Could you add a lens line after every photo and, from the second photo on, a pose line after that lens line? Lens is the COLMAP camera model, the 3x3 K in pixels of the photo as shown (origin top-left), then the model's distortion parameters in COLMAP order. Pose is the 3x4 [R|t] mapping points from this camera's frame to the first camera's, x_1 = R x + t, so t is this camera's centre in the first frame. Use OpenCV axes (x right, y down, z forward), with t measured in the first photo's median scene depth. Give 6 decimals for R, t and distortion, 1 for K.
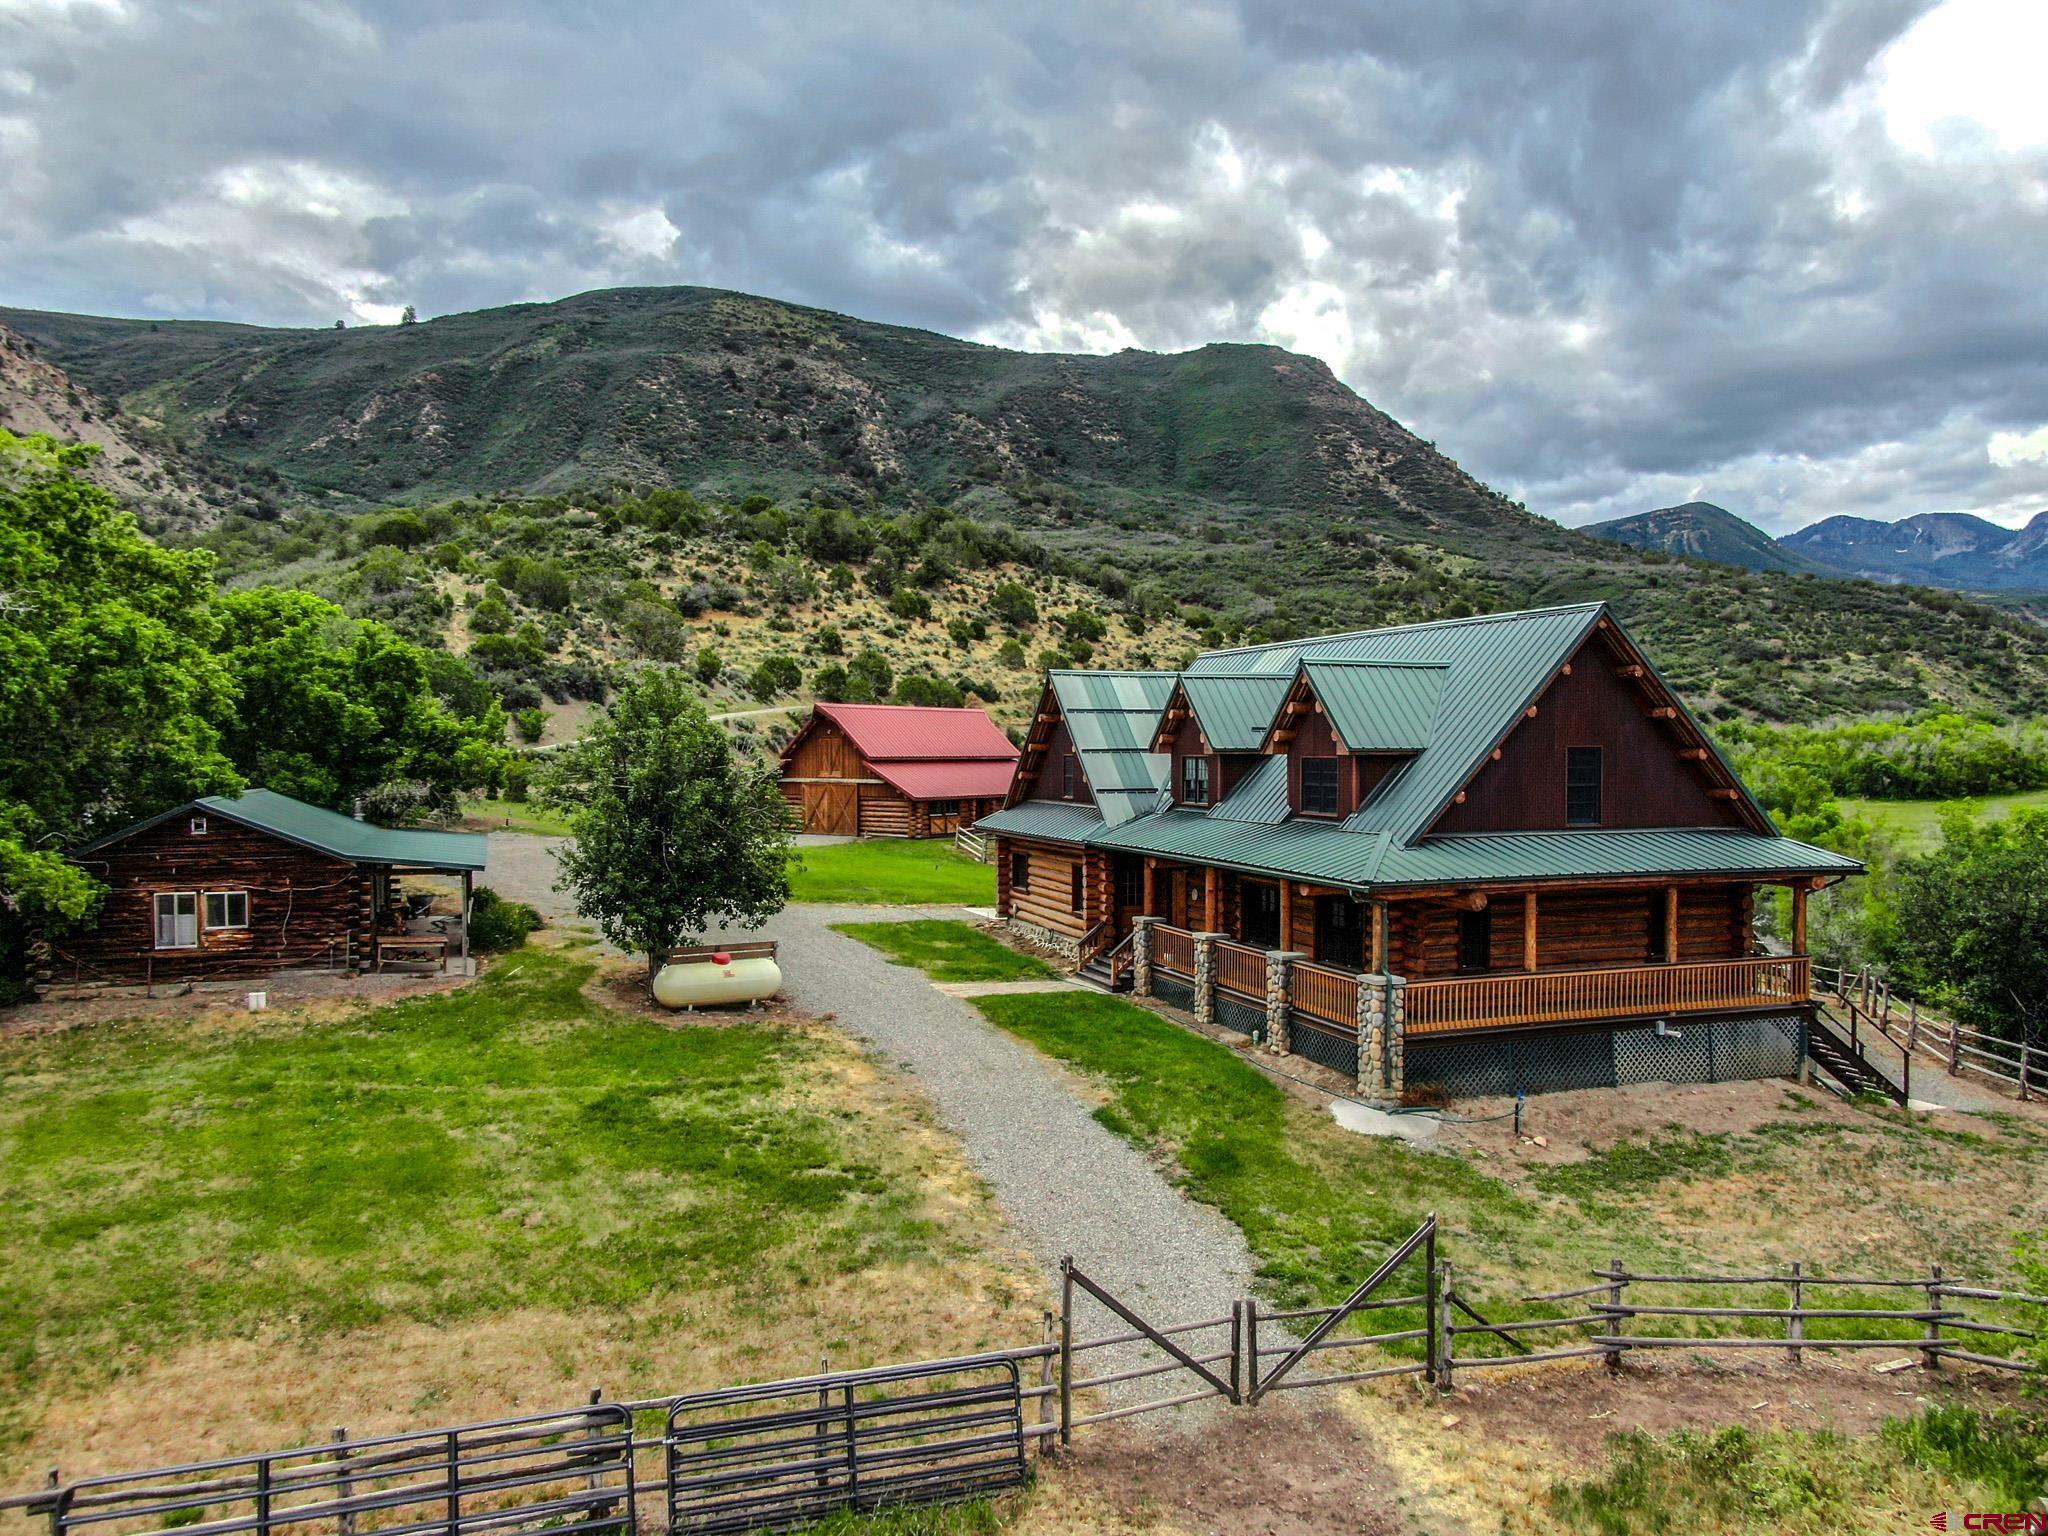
lens RADIAL K [[1463.8, 0, 1028.8], [0, 1463.8, 771.0], [0, 0, 1]] dist [-0.027147, 0.013324]
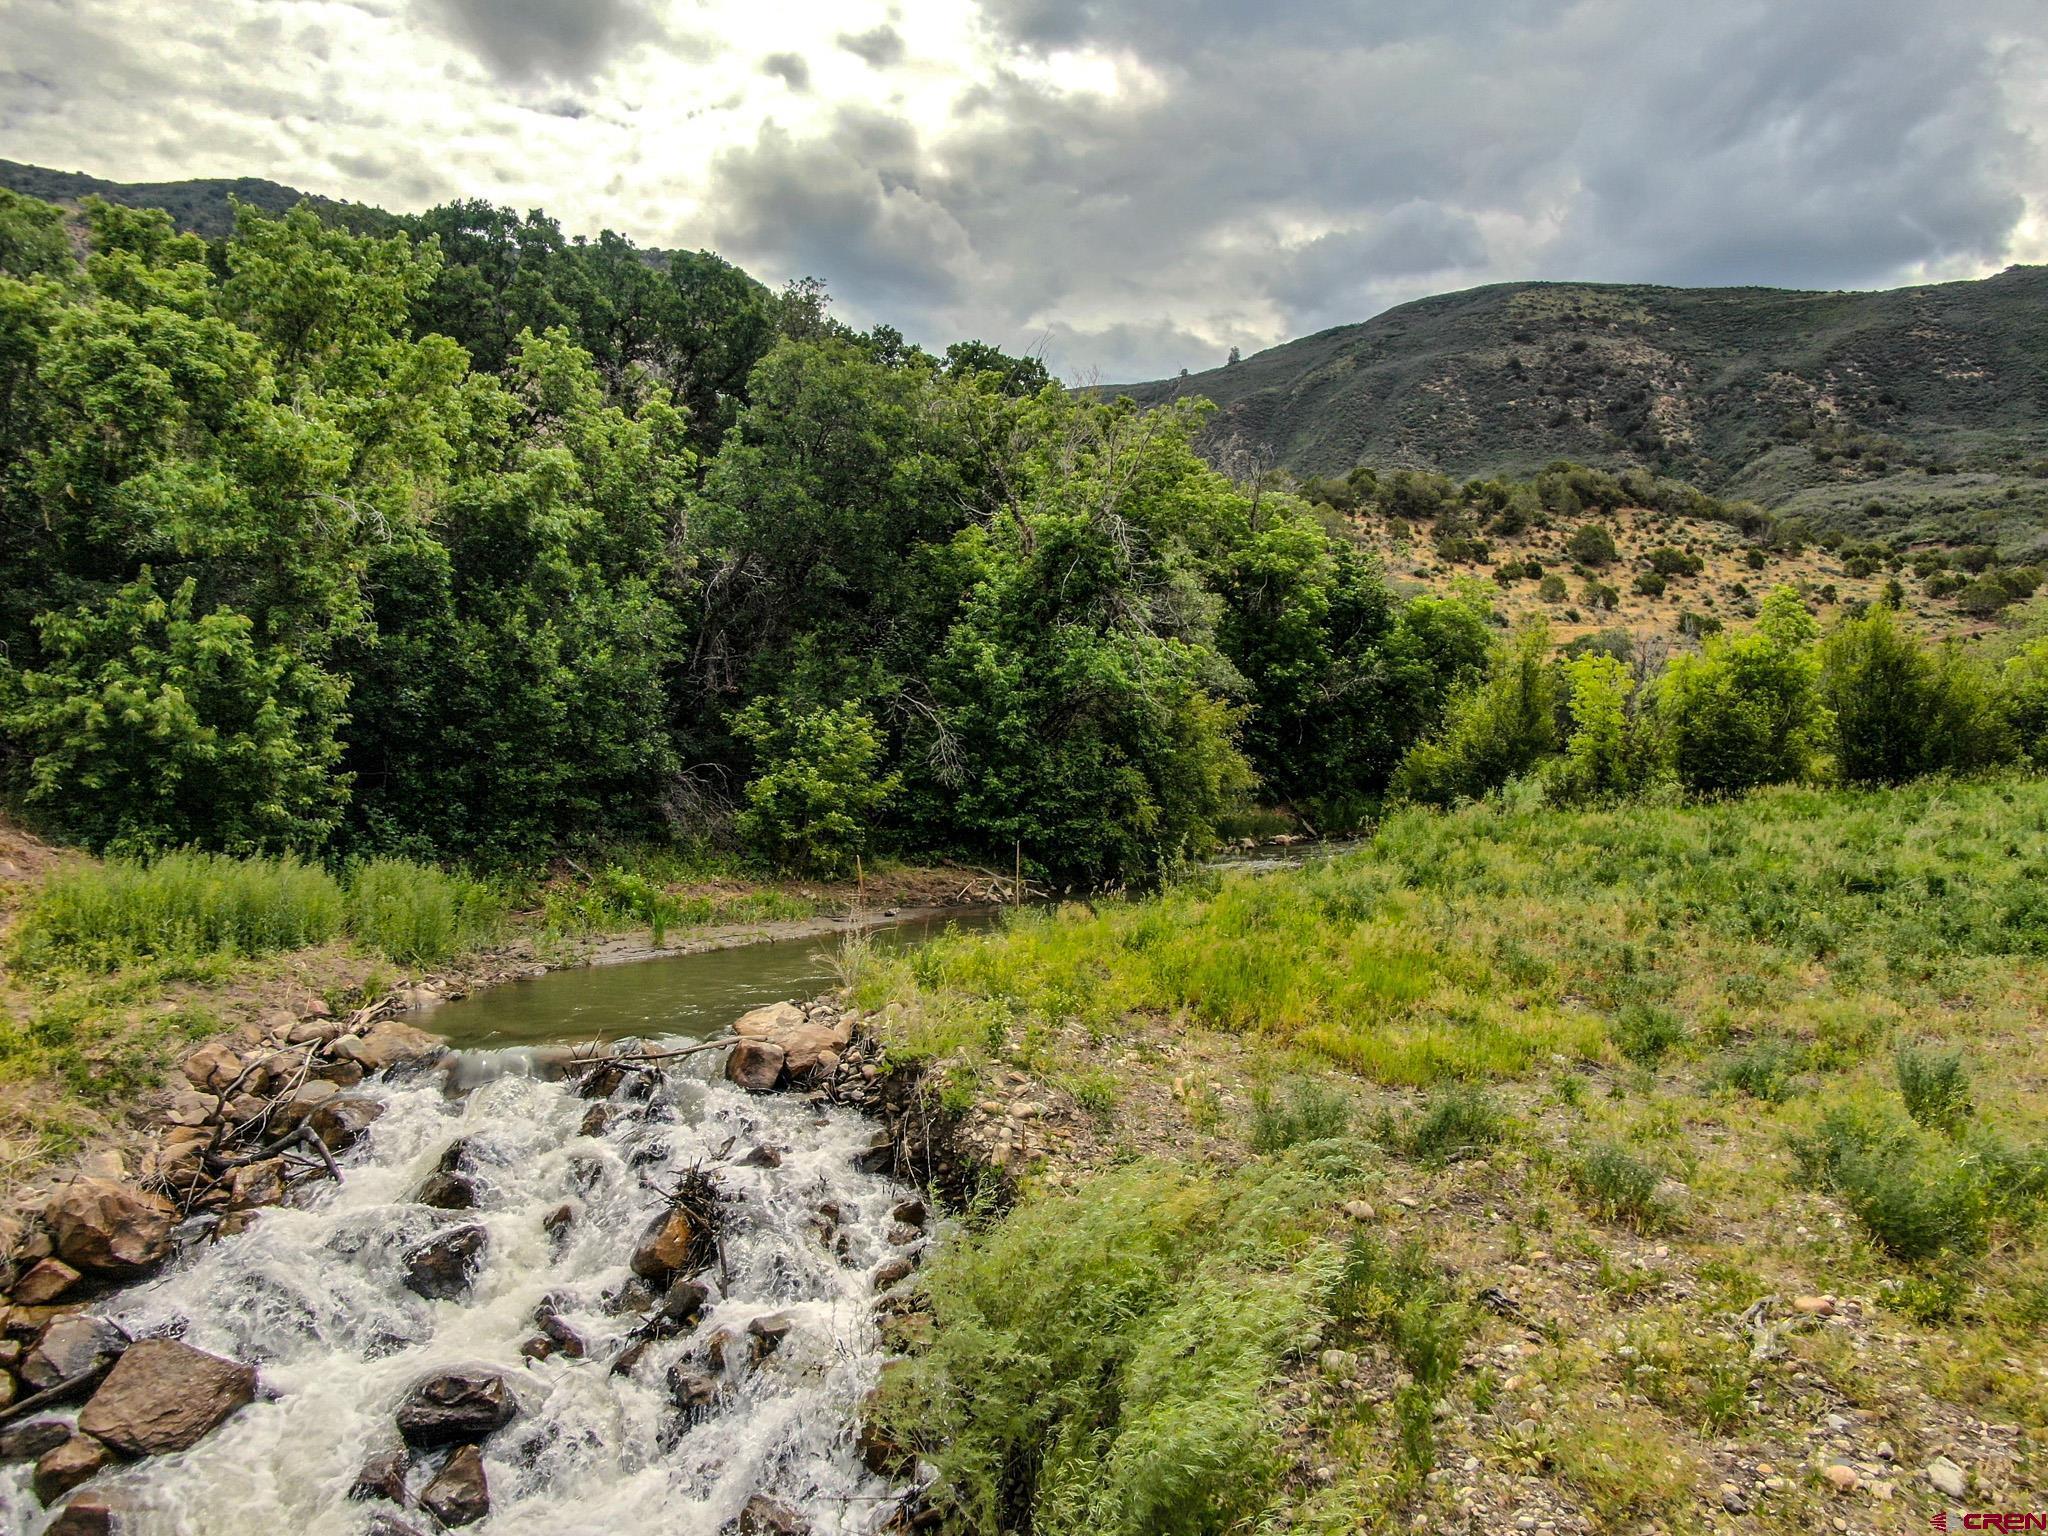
lens RADIAL K [[1463.8, 0, 1029.9], [0, 1463.8, 769.9], [0, 0, 1]] dist [-0.027147, 0.013324]
pose [[0.837284, -0.002831, -0.546760, 0.215909], [-0.002158, 0.999962, -0.008482, 0.052232], [0.546763, 0.008282, 0.837246, -0.063733]]
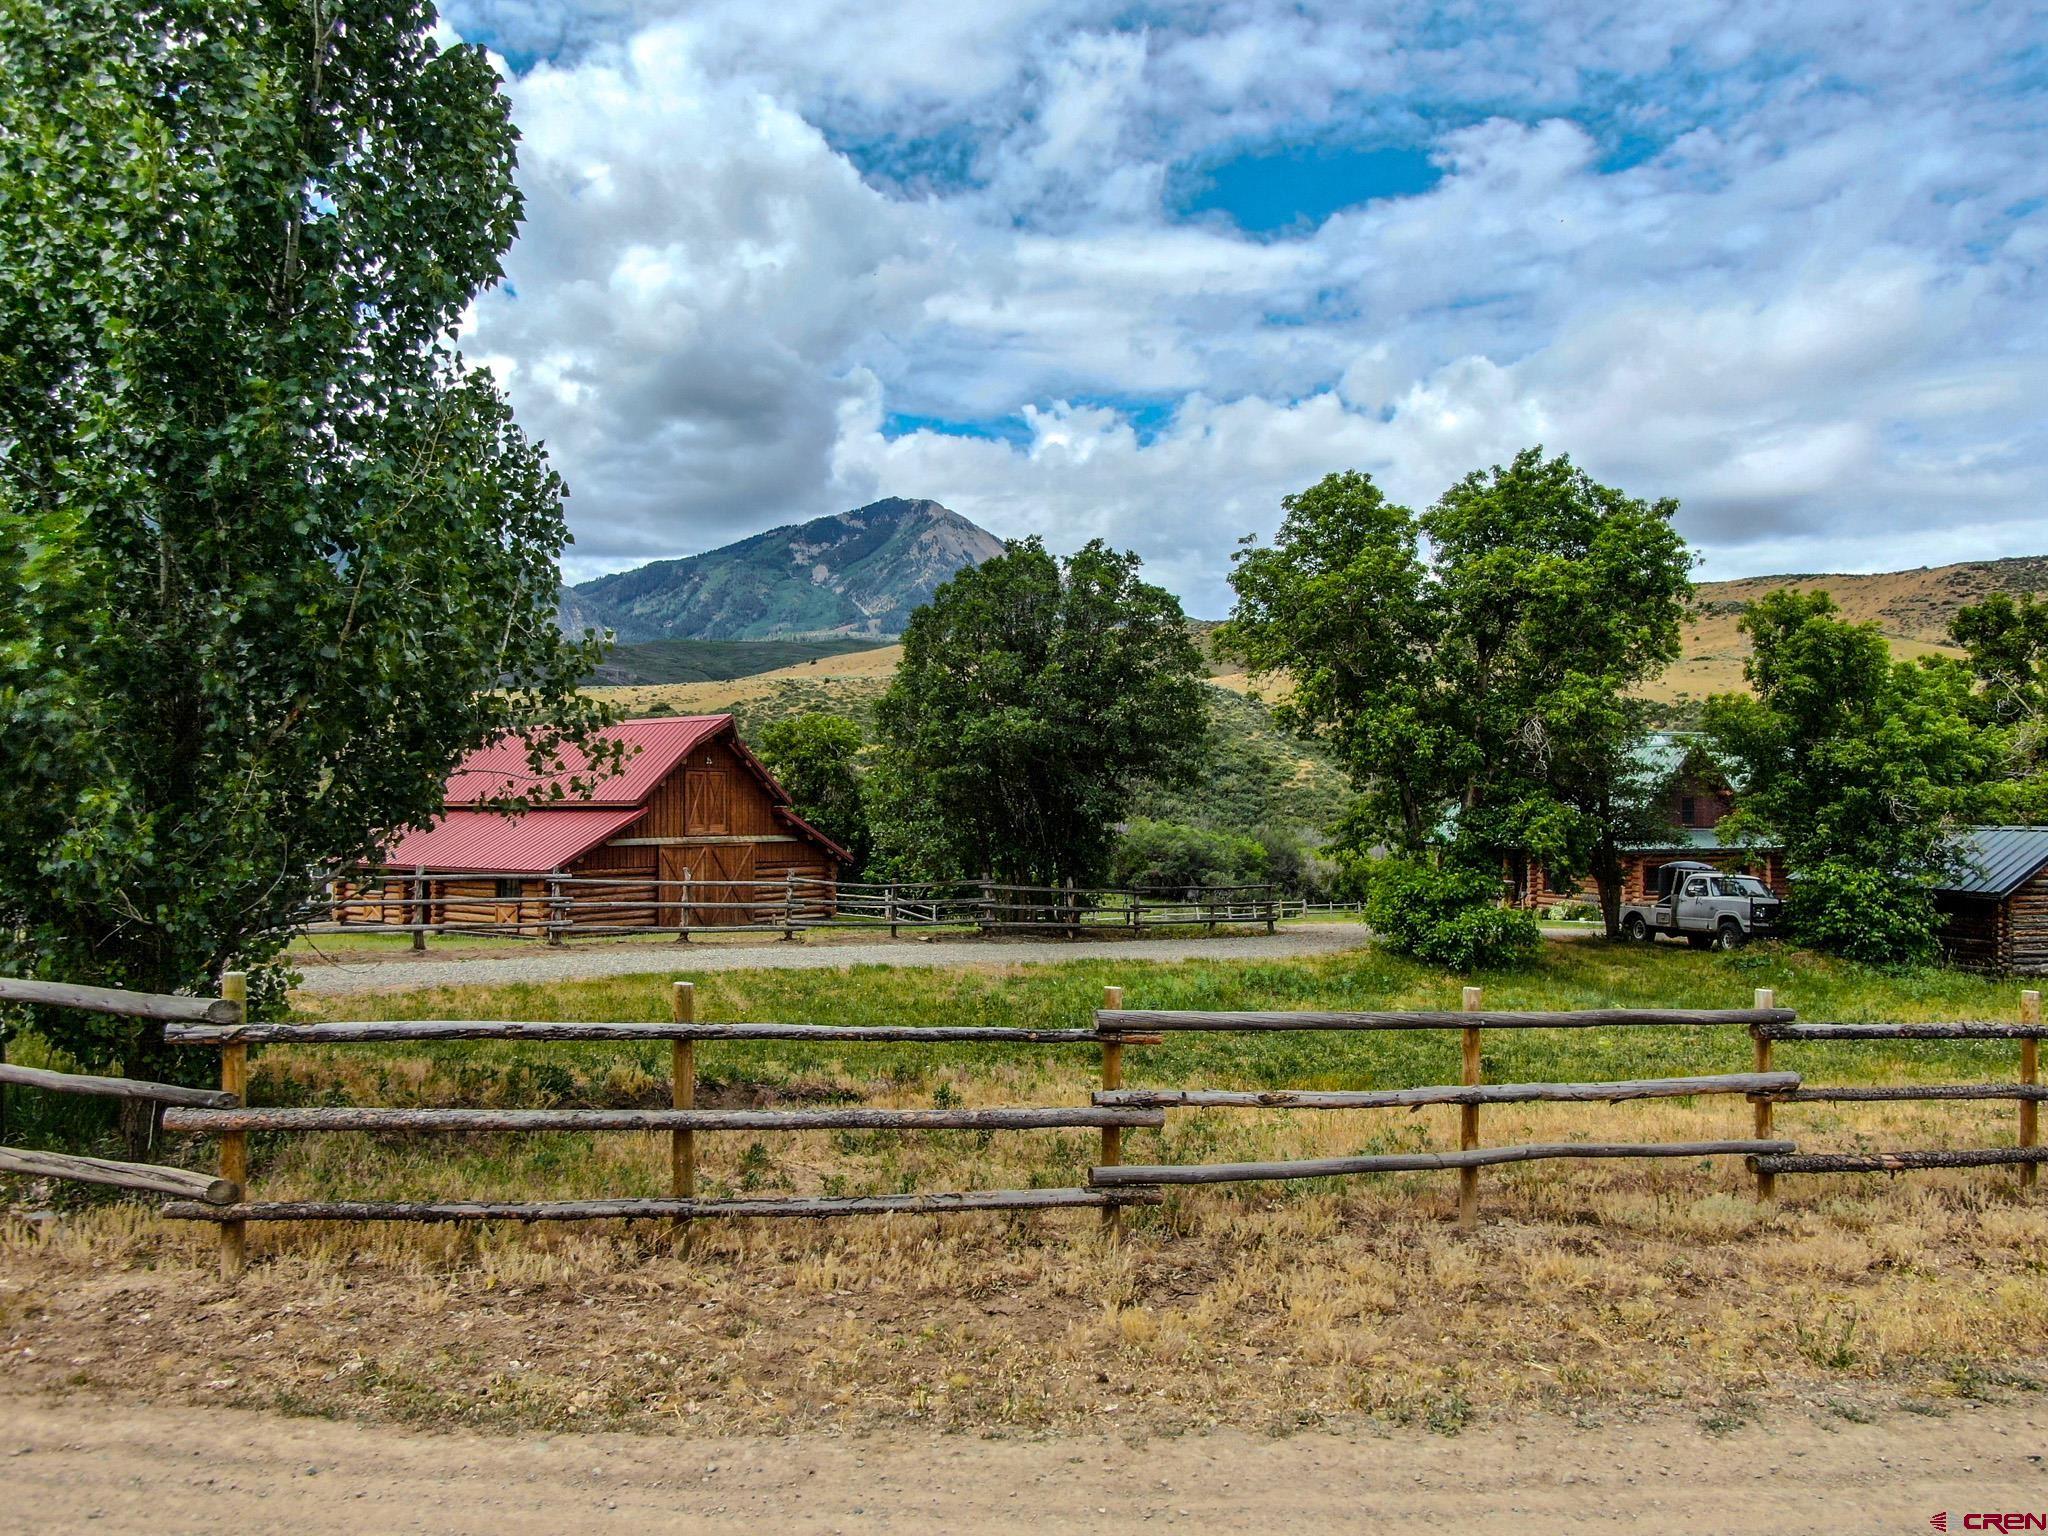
lens RADIAL K [[1463.8, 0, 1026.2], [0, 1463.8, 778.4], [0, 0, 1]] dist [-0.027147, 0.013324]
pose [[-0.007660, 0.019567, 0.999779, -0.226438], [0.015893, 0.999685, -0.019443, -0.001703], [-0.999844, 0.015741, -0.007968, 0.260470]]
